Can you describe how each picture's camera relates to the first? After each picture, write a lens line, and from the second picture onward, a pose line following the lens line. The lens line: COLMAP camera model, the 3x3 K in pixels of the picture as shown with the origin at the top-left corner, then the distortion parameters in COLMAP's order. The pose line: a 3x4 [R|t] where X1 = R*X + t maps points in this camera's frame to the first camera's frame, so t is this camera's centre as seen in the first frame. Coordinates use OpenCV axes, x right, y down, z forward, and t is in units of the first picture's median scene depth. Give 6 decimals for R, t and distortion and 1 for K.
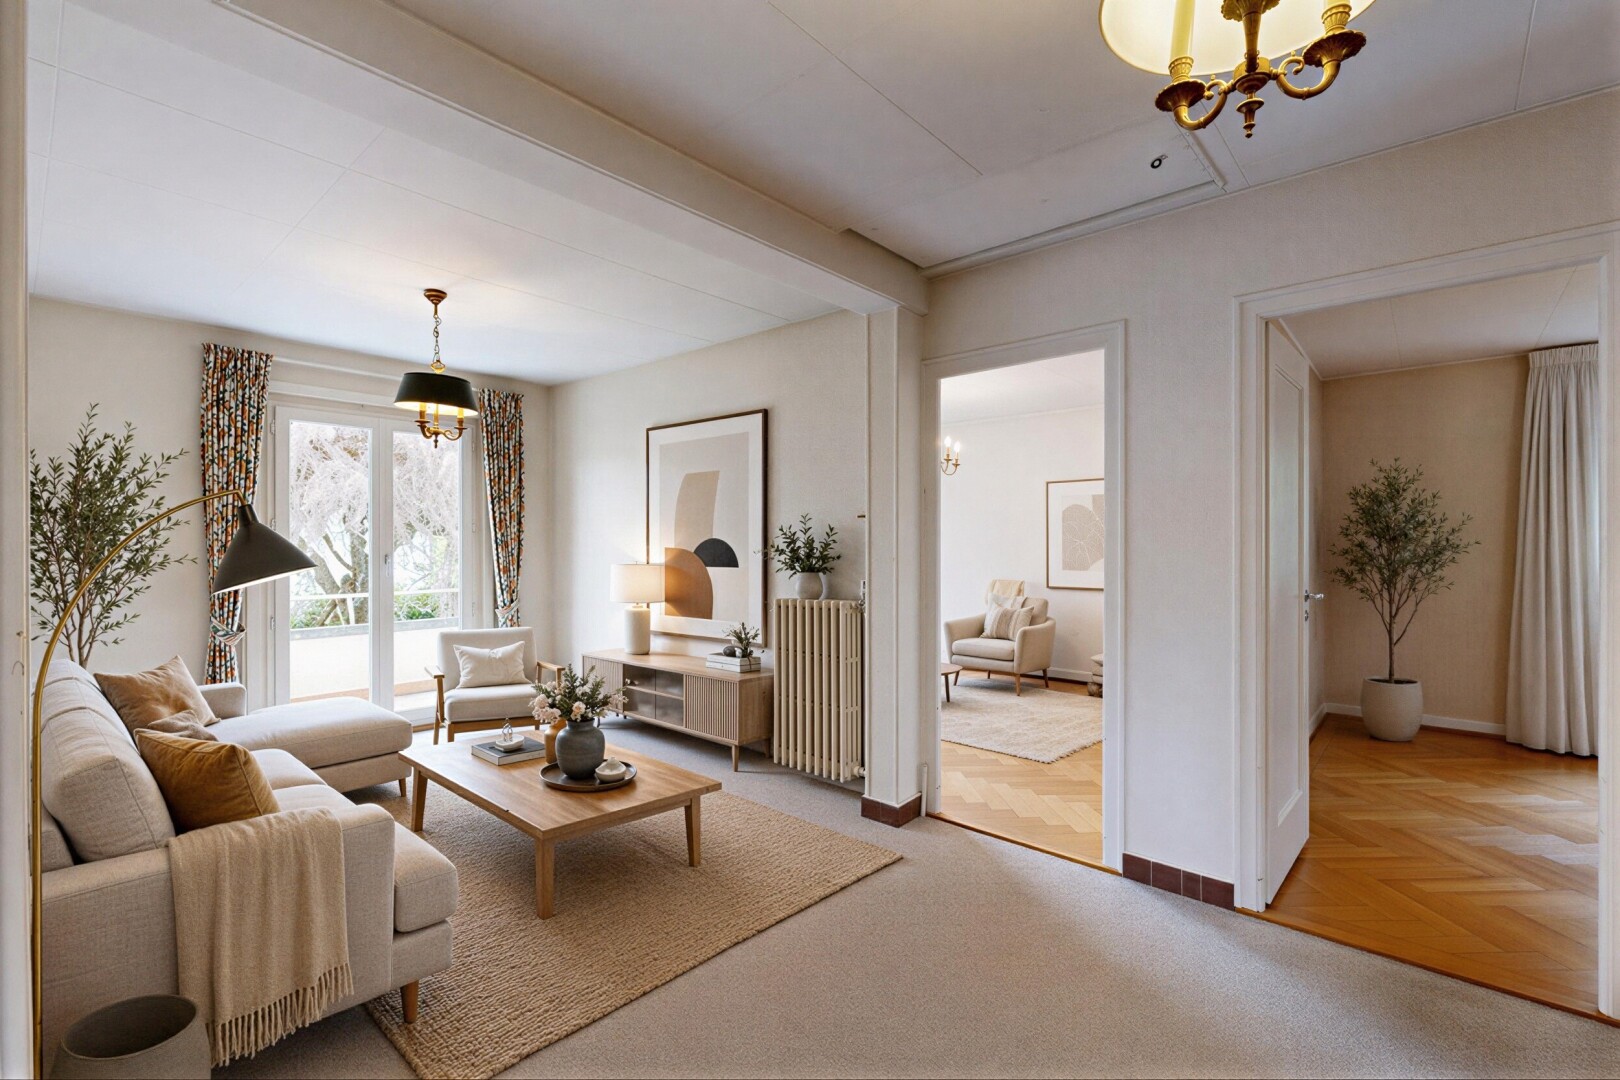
lens RADIAL K [[713.7, 0, 809.3], [0, 713.7, 537.0], [0, 0, 1]] dist [0.001614, -0.000075]
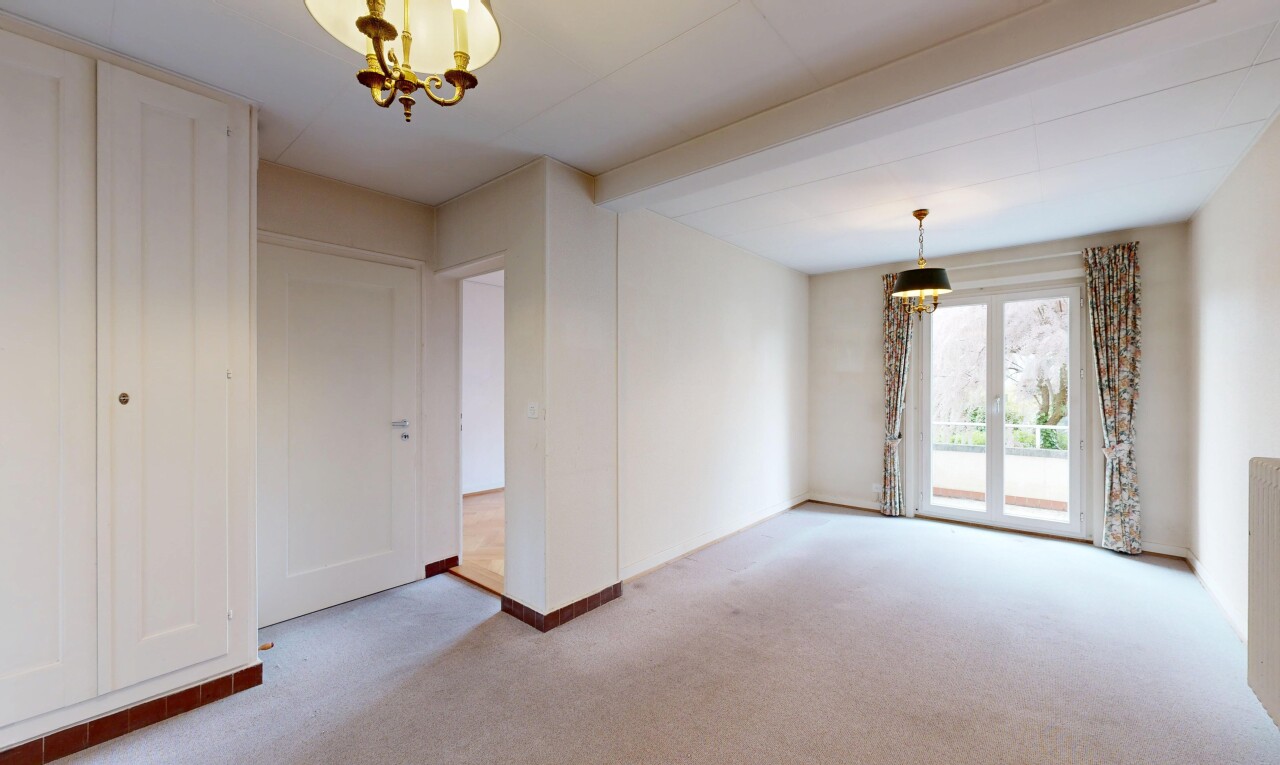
lens RADIAL K [[498.9, 0, 635.9], [0, 498.9, 386.8], [0, 0, 1]] dist [0.001228, 0.000229]
pose [[0.010949, 0.005015, -0.999927, 0.399596], [0.007106, 0.999962, 0.005093, -0.000940], [0.999915, -0.007161, 0.010912, 0.354806]]
